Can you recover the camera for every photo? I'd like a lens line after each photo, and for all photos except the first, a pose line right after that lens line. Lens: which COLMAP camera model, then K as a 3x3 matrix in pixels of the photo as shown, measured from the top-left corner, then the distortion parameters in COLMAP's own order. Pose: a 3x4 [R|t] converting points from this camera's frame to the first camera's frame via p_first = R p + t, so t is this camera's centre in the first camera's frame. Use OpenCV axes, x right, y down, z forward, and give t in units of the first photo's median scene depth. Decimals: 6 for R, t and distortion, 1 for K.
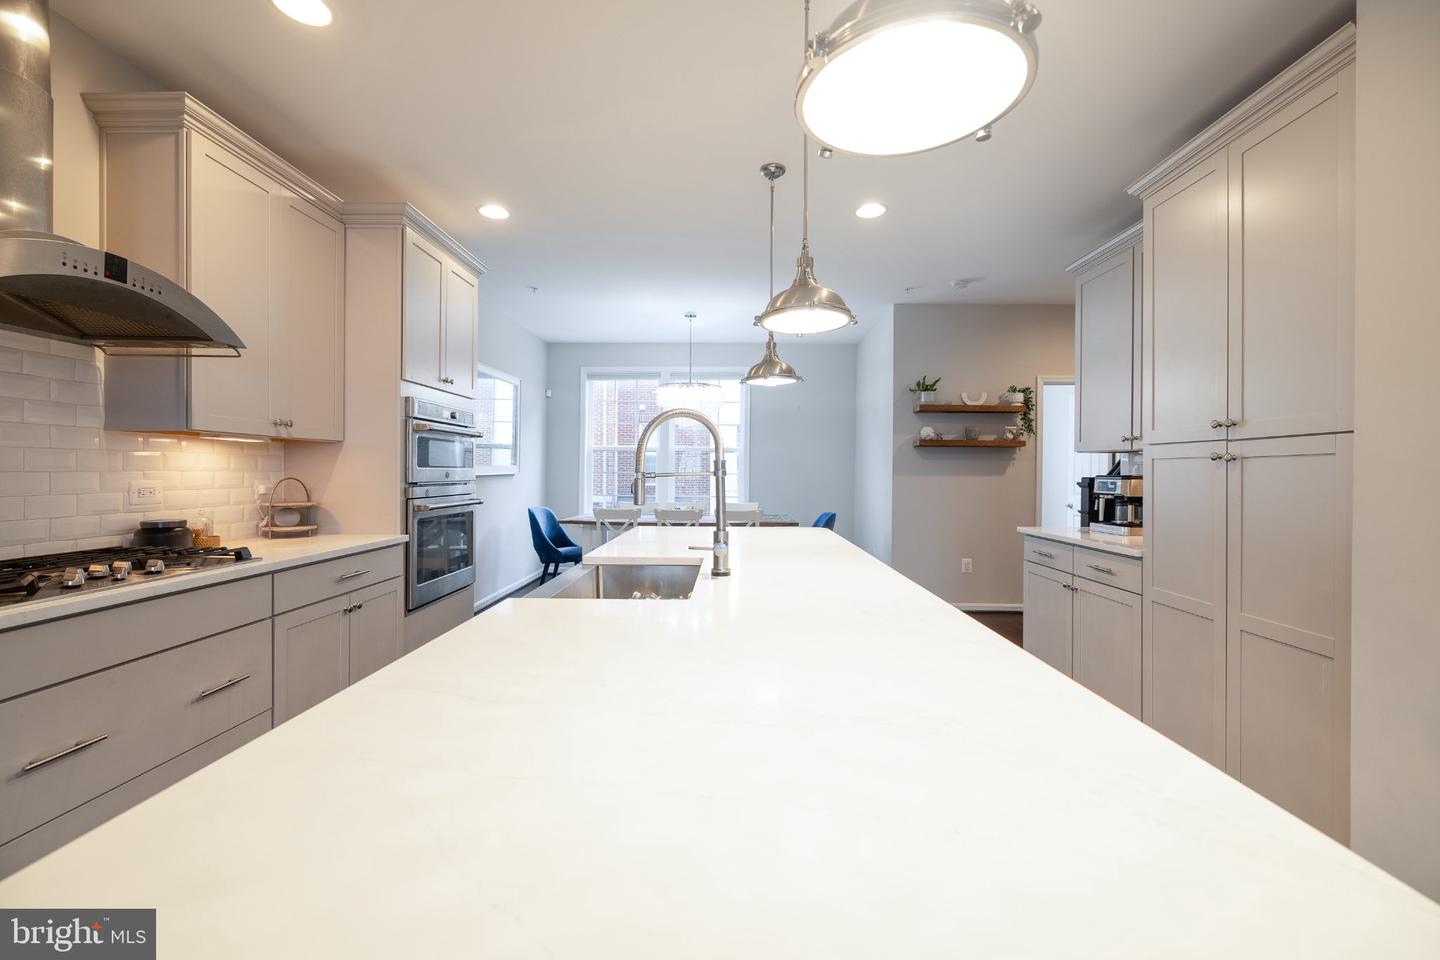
lens RADIAL K [[603.6, 0, 720.6], [0, 603.6, 474.4], [0, 0, 1]] dist [0.001394, -0.000045]
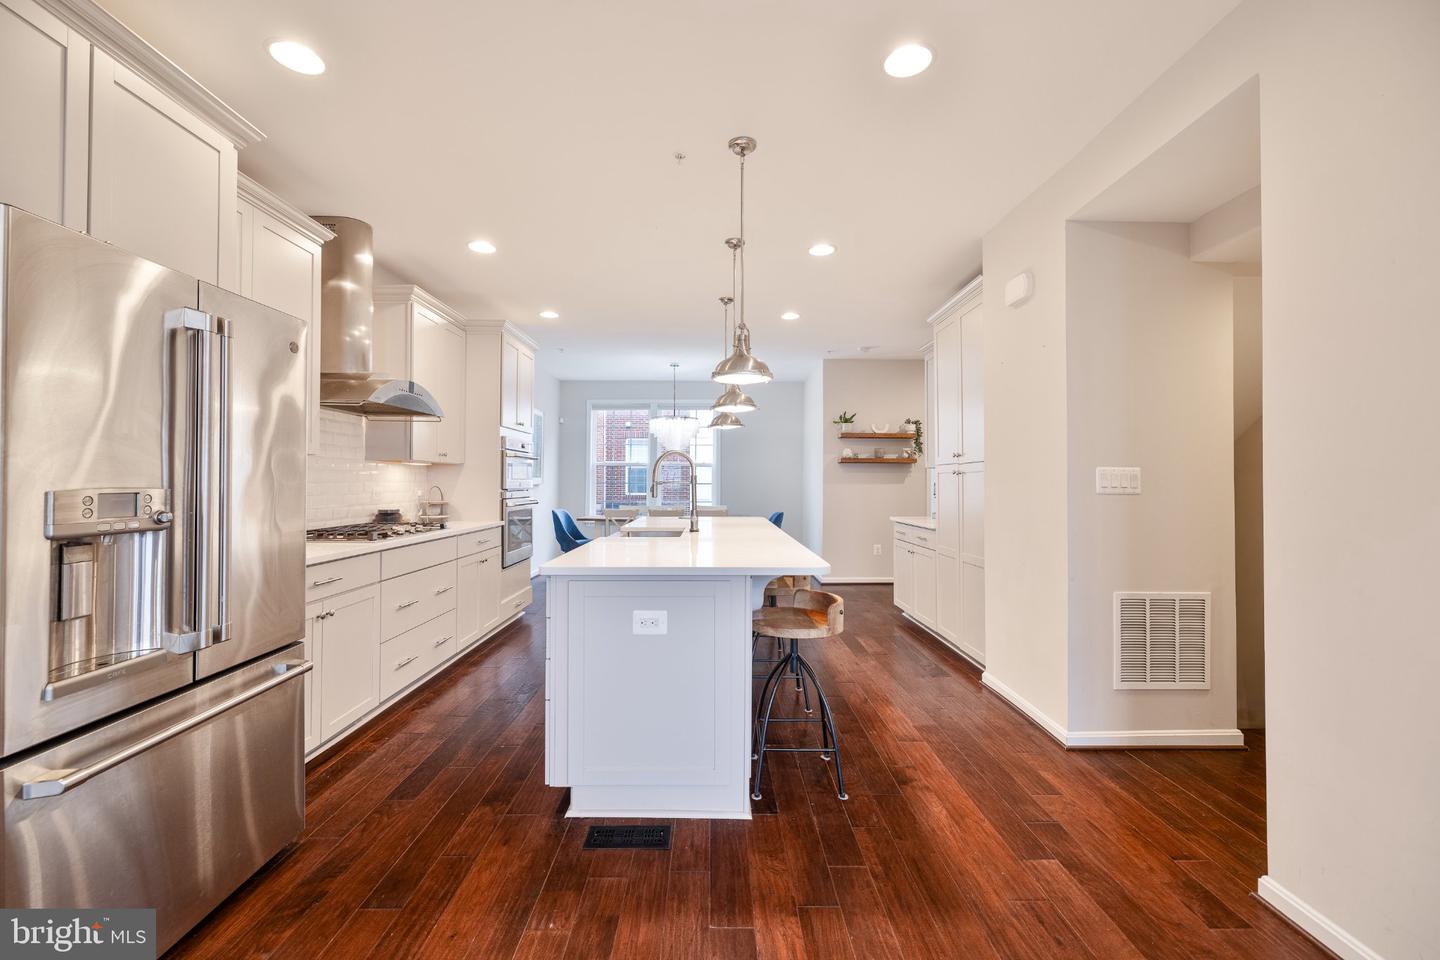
lens RADIAL K [[603.6, 0, 720.1], [0, 603.6, 476.7], [0, 0, 1]] dist [0.001394, -0.000045]
pose [[0.999450, -0.003291, 0.033013, 0.008159], [0.003749, 0.999897, -0.013833, 0.003556], [-0.032964, 0.013949, 0.999359, -0.413445]]
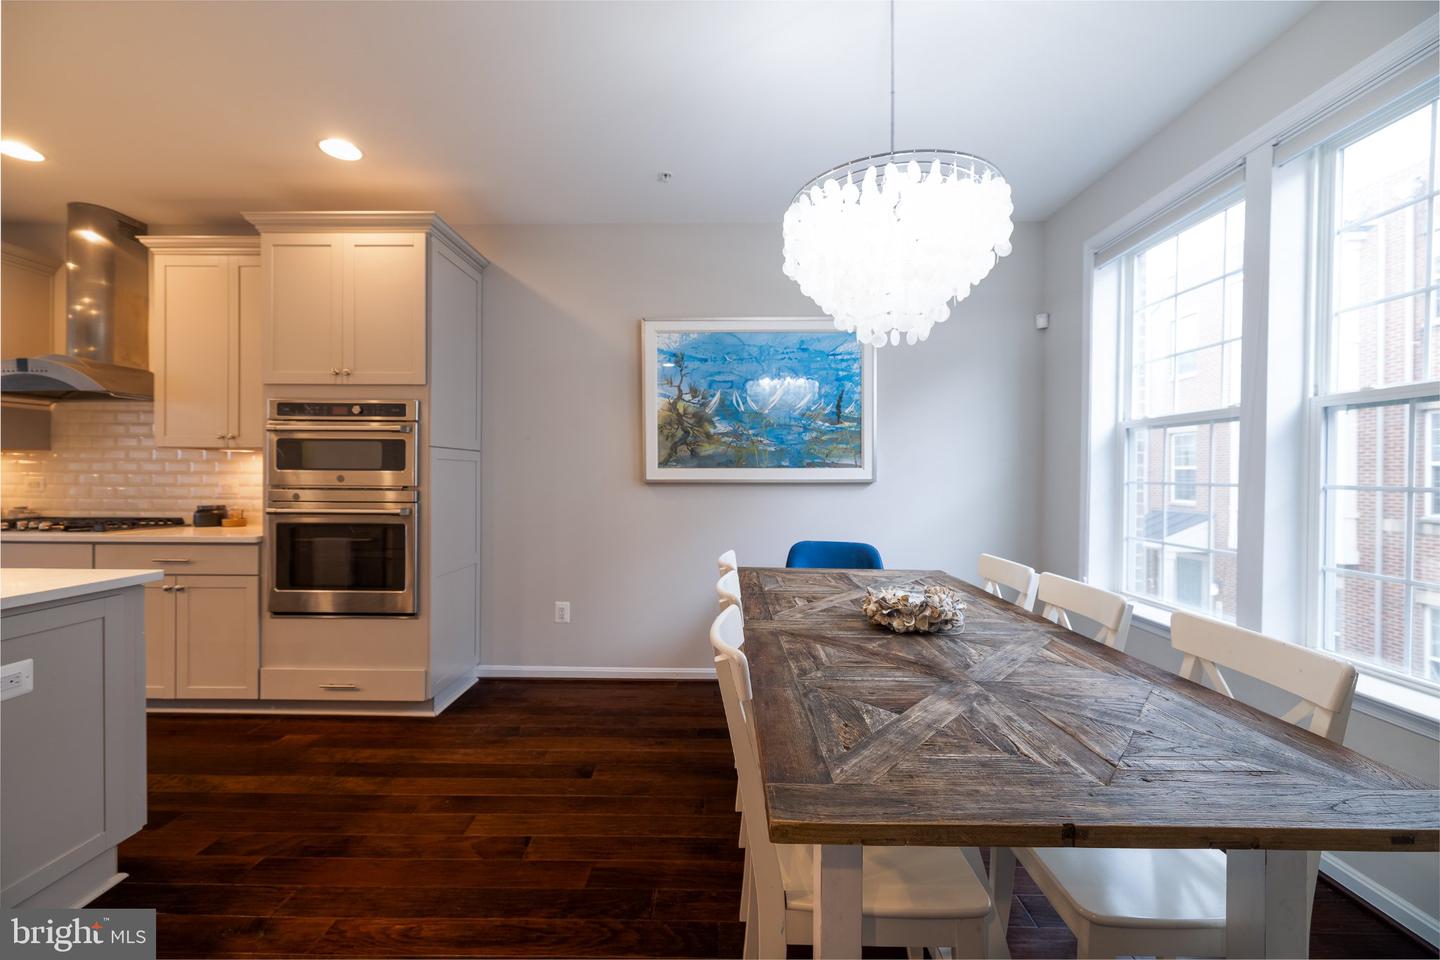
lens RADIAL K [[603.6, 0, 717.6], [0, 603.6, 474.2], [0, 0, 1]] dist [0.001394, -0.000045]
pose [[-0.002662, 0.001412, -0.999995, 0.311720], [-0.013862, 0.999903, 0.001448, -0.011479], [0.999900, 0.013866, -0.002643, 1.121364]]
